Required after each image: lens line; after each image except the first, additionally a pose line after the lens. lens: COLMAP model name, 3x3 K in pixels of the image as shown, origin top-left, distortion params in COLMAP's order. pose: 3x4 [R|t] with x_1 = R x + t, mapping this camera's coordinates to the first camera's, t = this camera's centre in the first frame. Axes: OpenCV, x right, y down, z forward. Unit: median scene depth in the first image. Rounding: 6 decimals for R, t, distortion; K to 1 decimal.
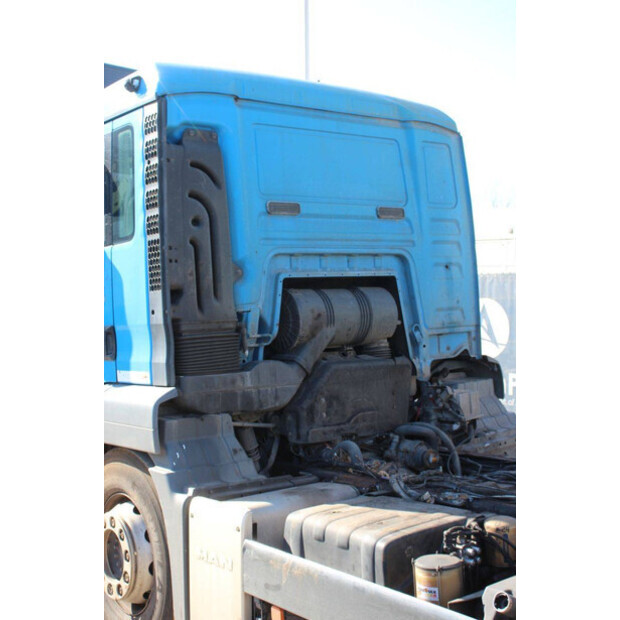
lens RADIAL K [[847.7, 0, 308.0], [0, 847.7, 313.0], [0, 0, 1]] dist [0.059033, 0.000000]
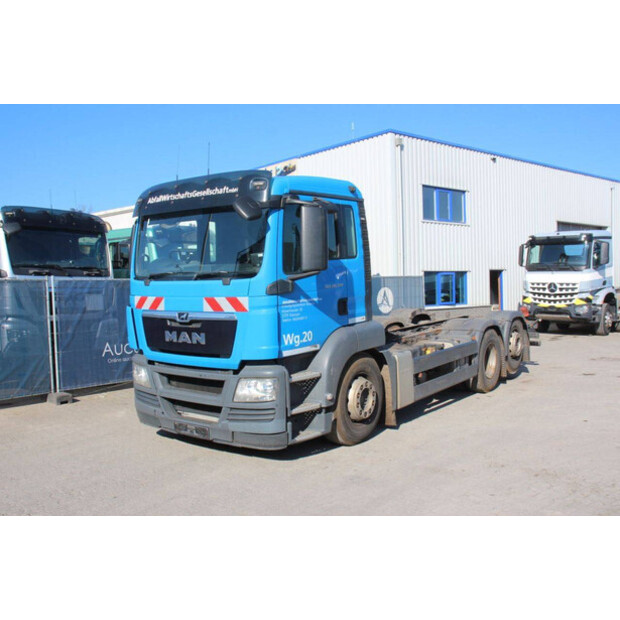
lens RADIAL K [[599.2, 0, 309.7], [0, 599.2, 314.8], [0, 0, 1]] dist [-0.065632, 0.000000]
pose [[-0.255057, -0.023857, 0.966632, -1.639723], [0.049544, 0.998060, 0.037705, -0.003171], [-0.965656, 0.057508, -0.253380, 1.476198]]
